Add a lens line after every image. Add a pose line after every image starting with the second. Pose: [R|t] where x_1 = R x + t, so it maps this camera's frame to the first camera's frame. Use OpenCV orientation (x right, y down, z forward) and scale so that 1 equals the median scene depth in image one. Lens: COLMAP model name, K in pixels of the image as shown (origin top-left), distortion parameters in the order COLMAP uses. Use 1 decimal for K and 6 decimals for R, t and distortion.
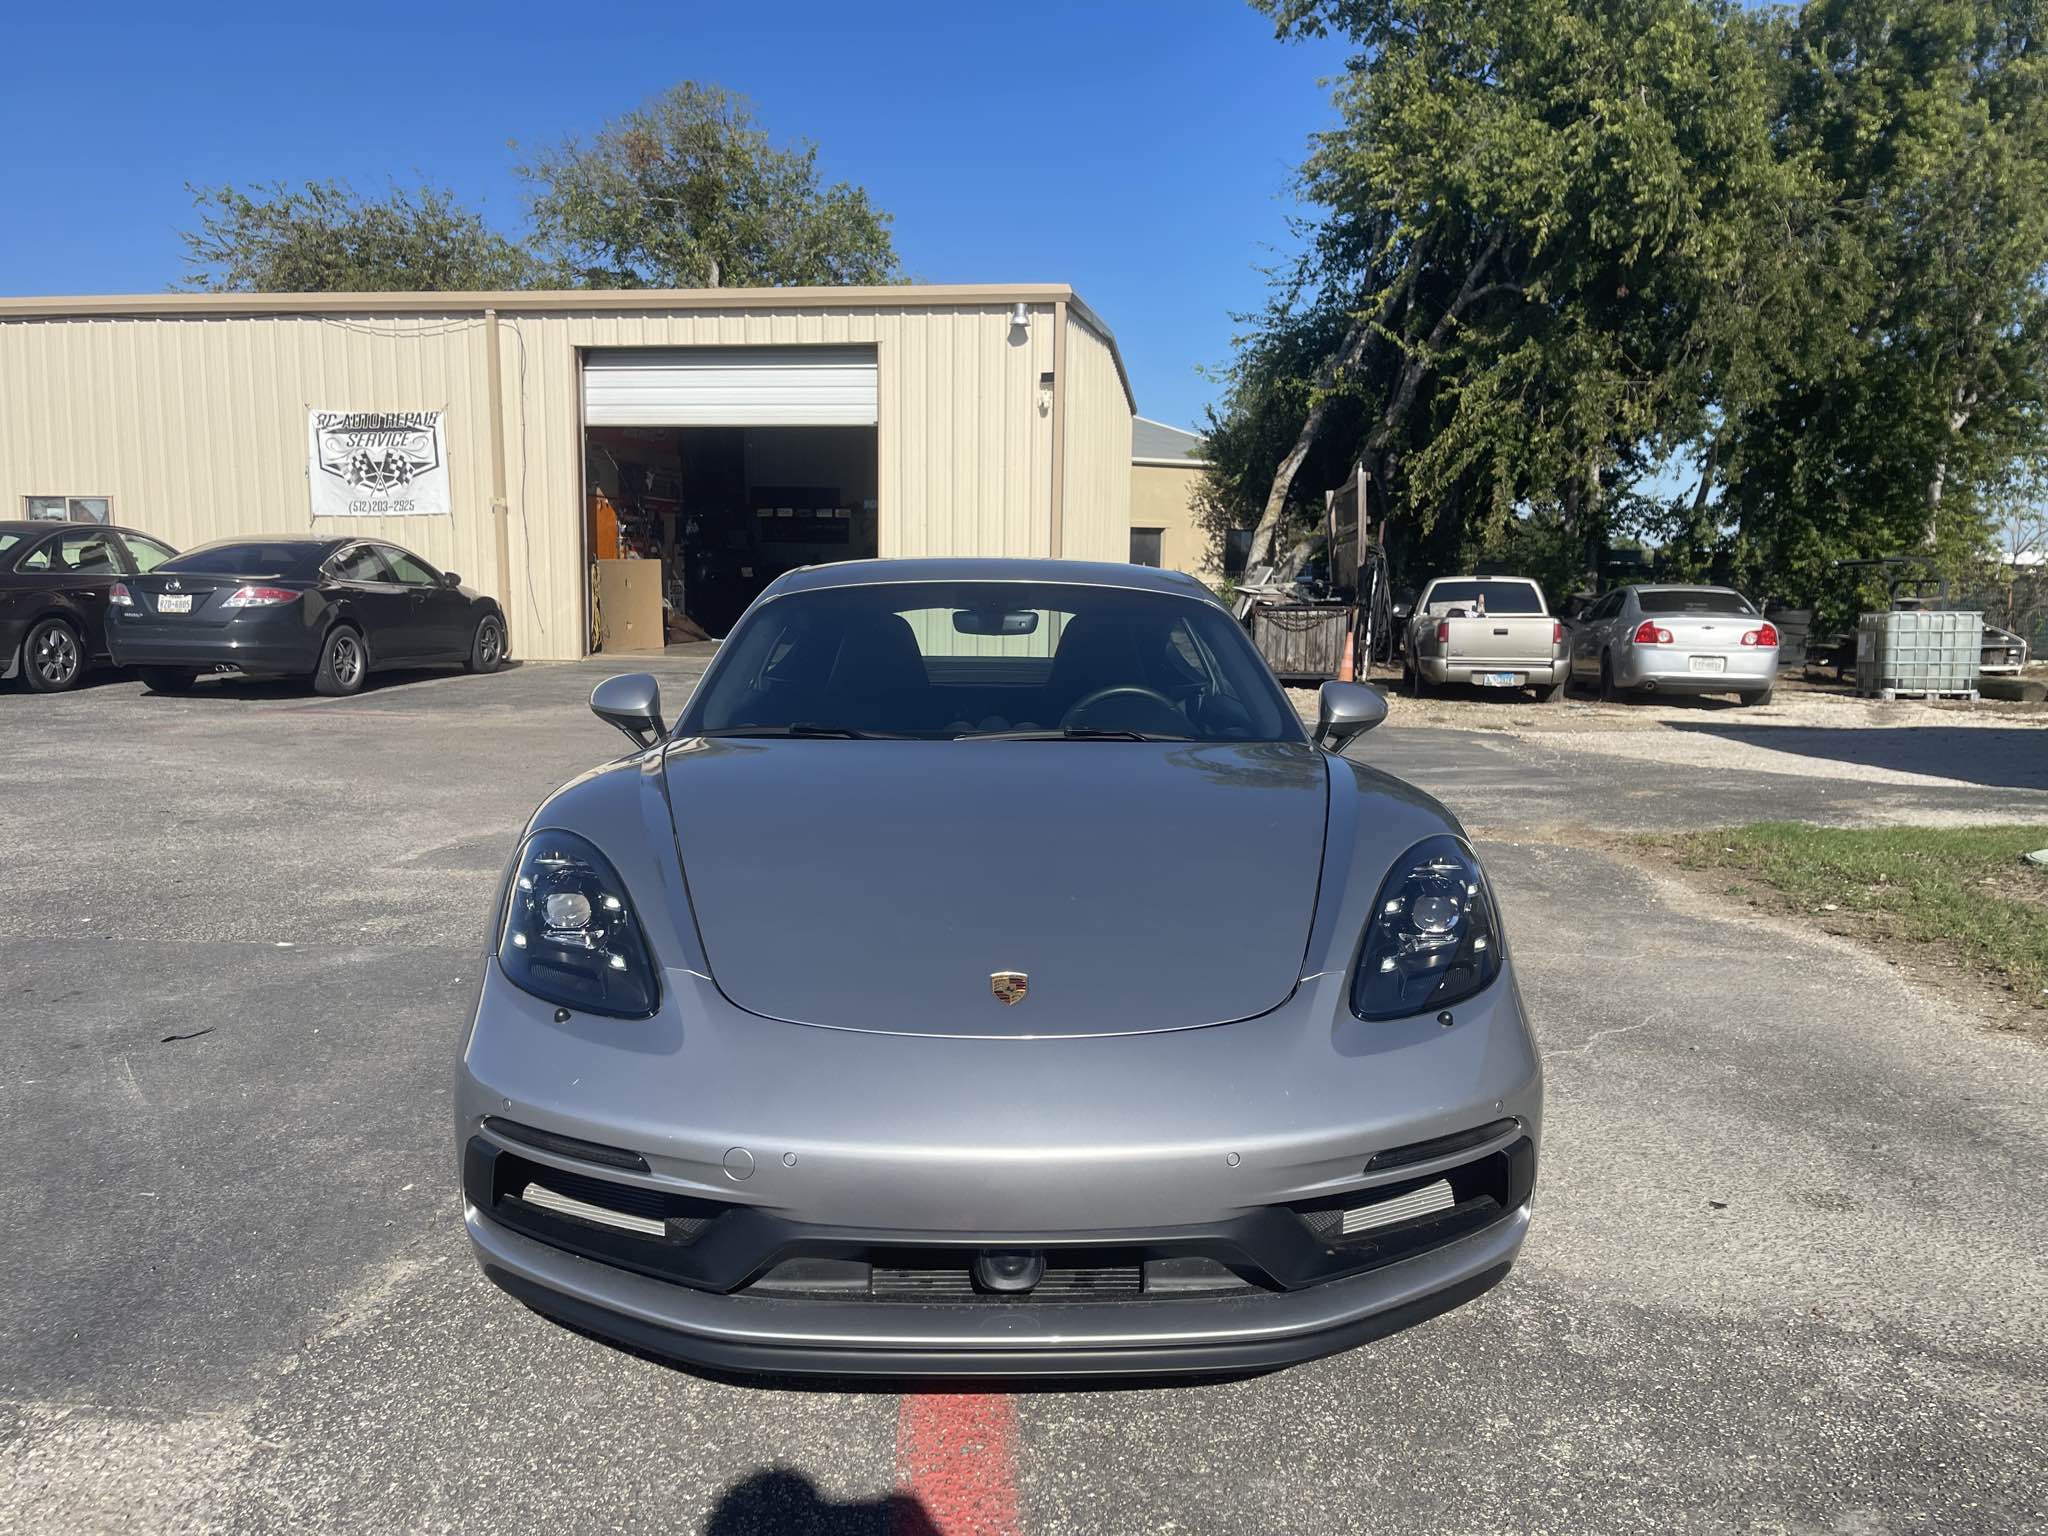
lens RADIAL K [[1532.6, 0, 1024.0], [0, 1532.6, 768.0], [0, 0, 1]] dist [0.054134, -0.075175]
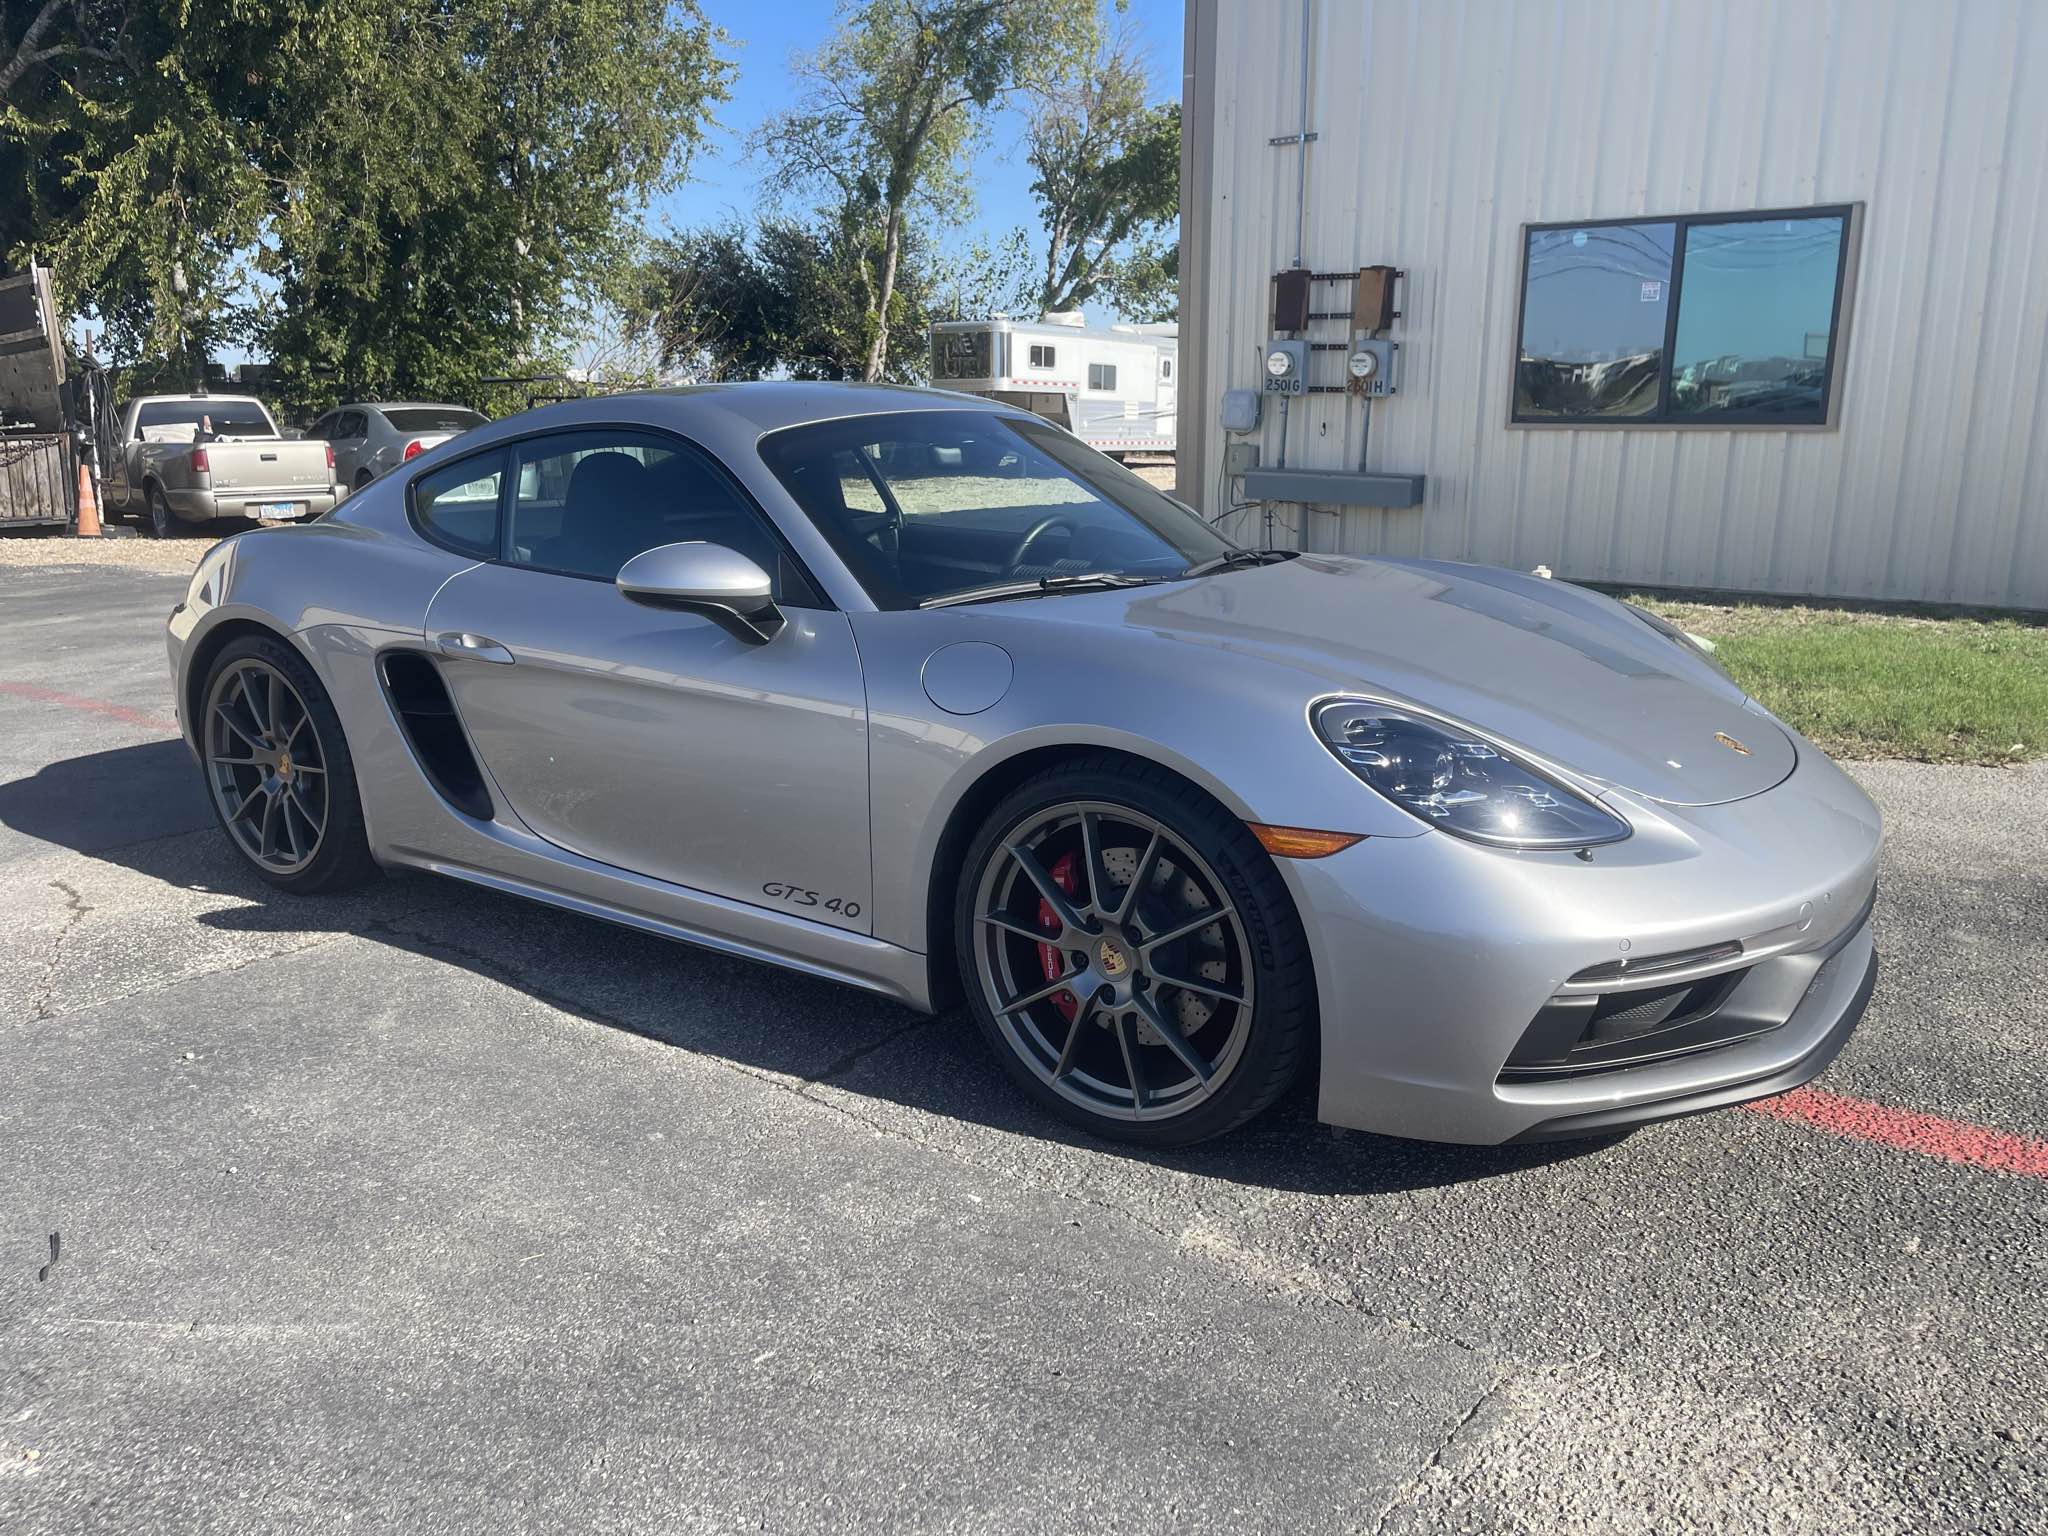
lens RADIAL K [[1532.6, 0, 1024.0], [0, 1532.6, 768.0], [0, 0, 1]] dist [0.054134, -0.075175]
pose [[0.609413, -0.194945, 0.768513, -0.145455], [0.104984, 0.980607, 0.165497, -0.012069], [-0.785871, -0.020175, 0.618061, 0.074040]]
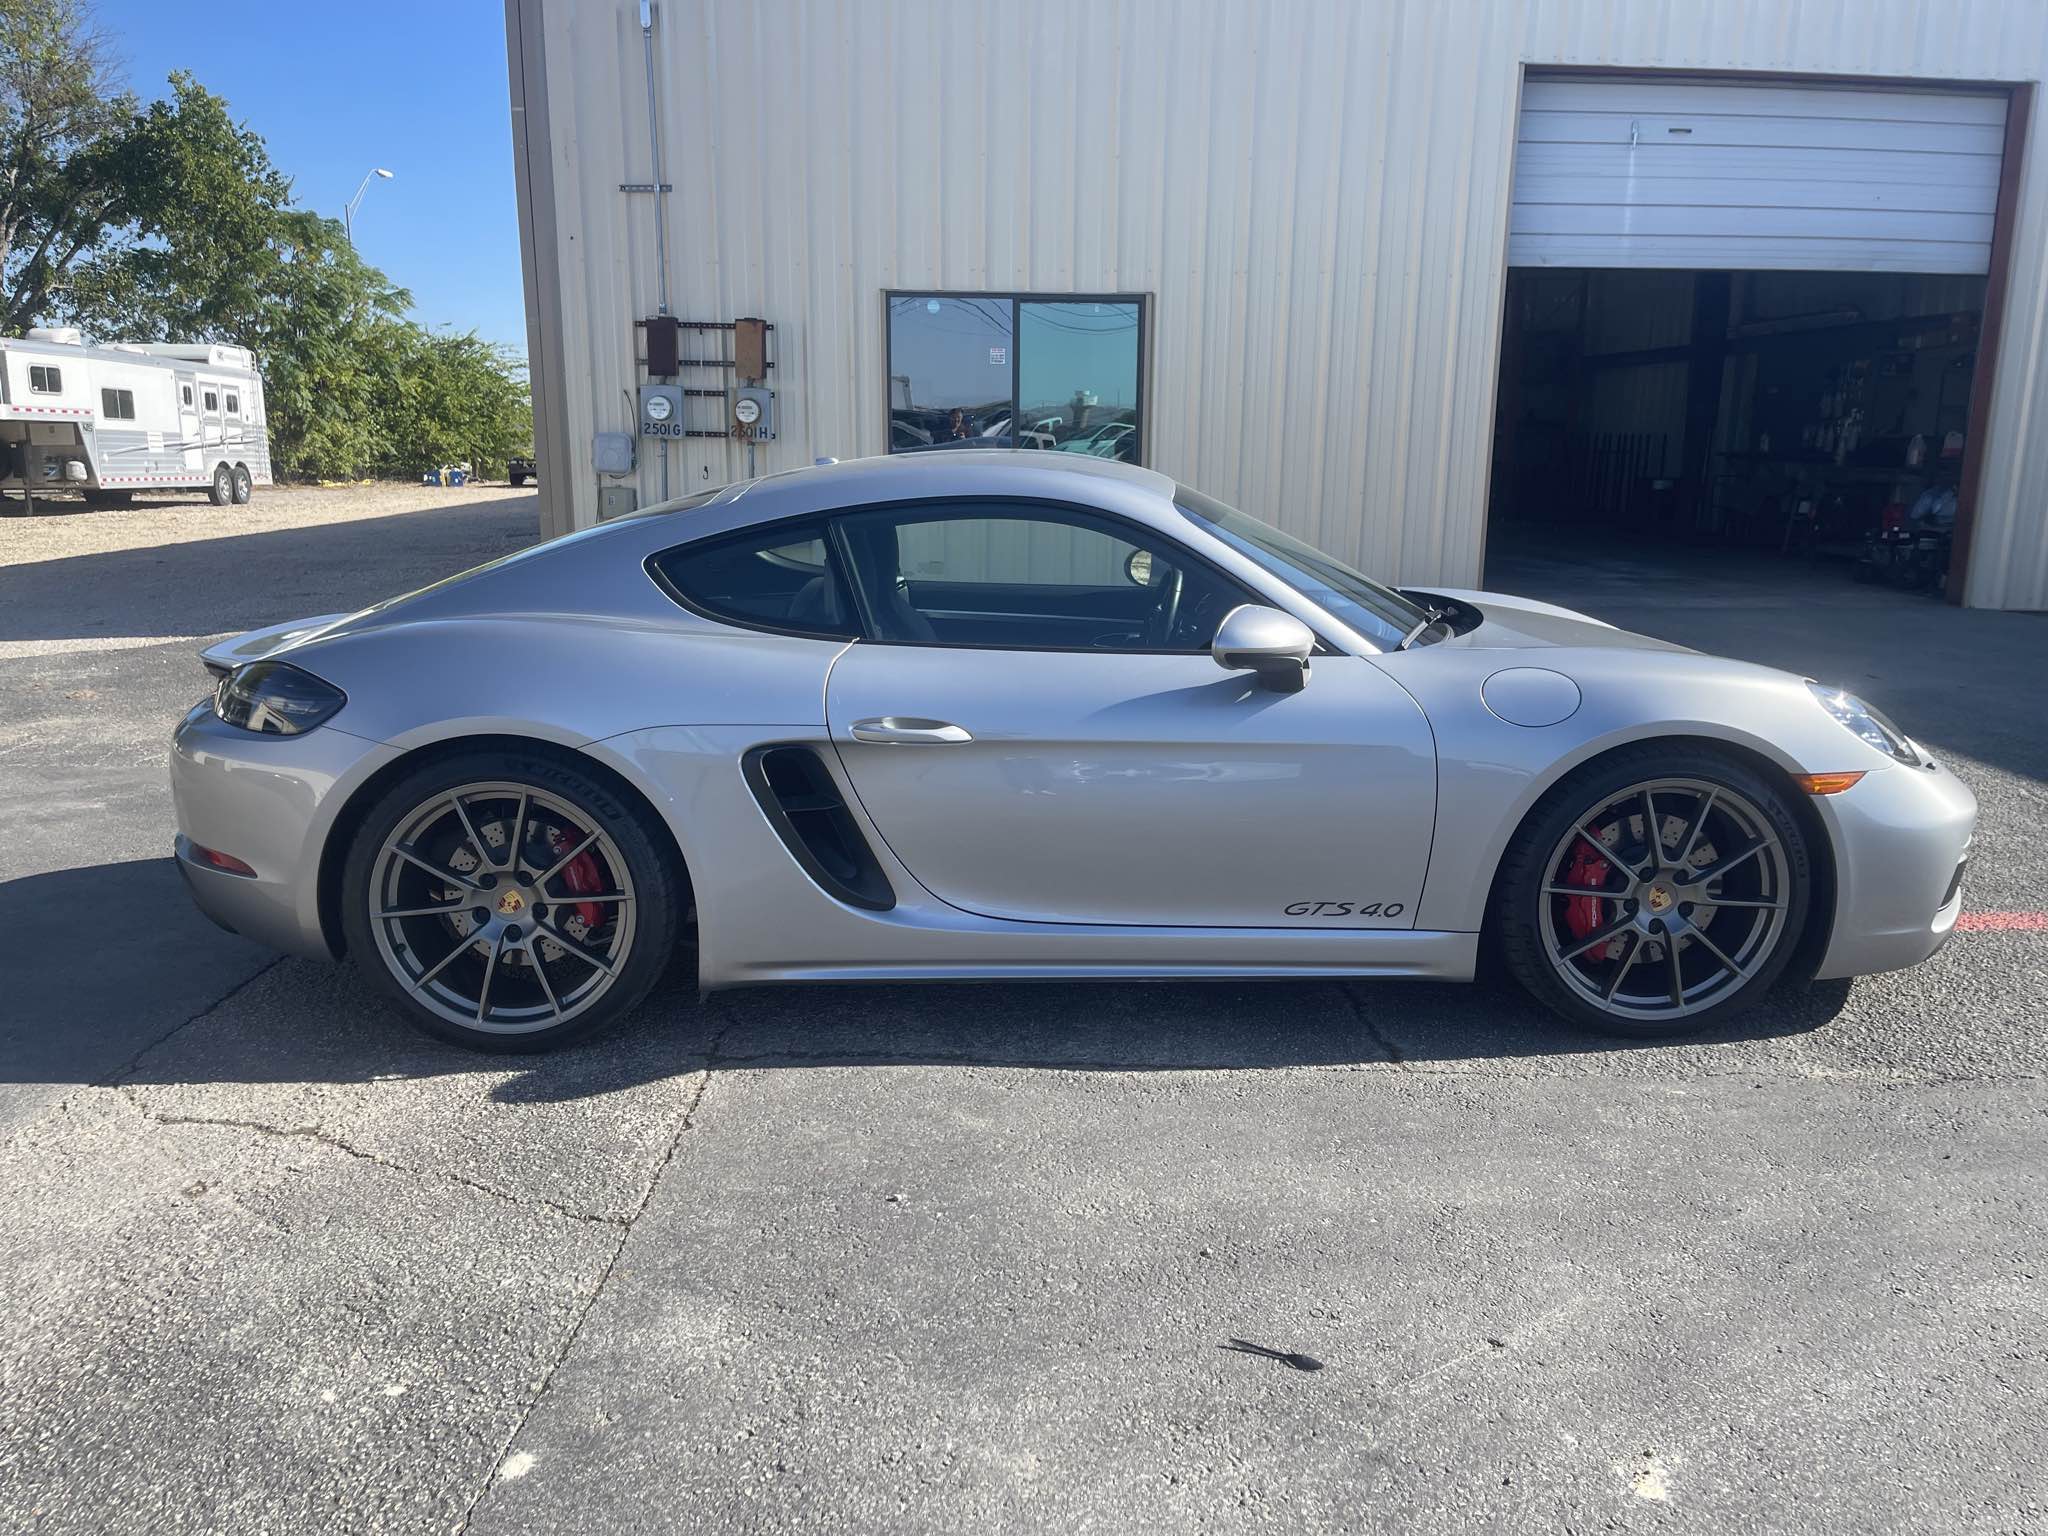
lens RADIAL K [[1532.6, 0, 1024.0], [0, 1532.6, 768.0], [0, 0, 1]] dist [0.054134, -0.075175]
pose [[0.013664, -0.221755, 0.975007, -0.209371], [0.117155, 0.968737, 0.218688, -0.033826], [-0.993020, 0.111239, 0.039217, 0.209744]]
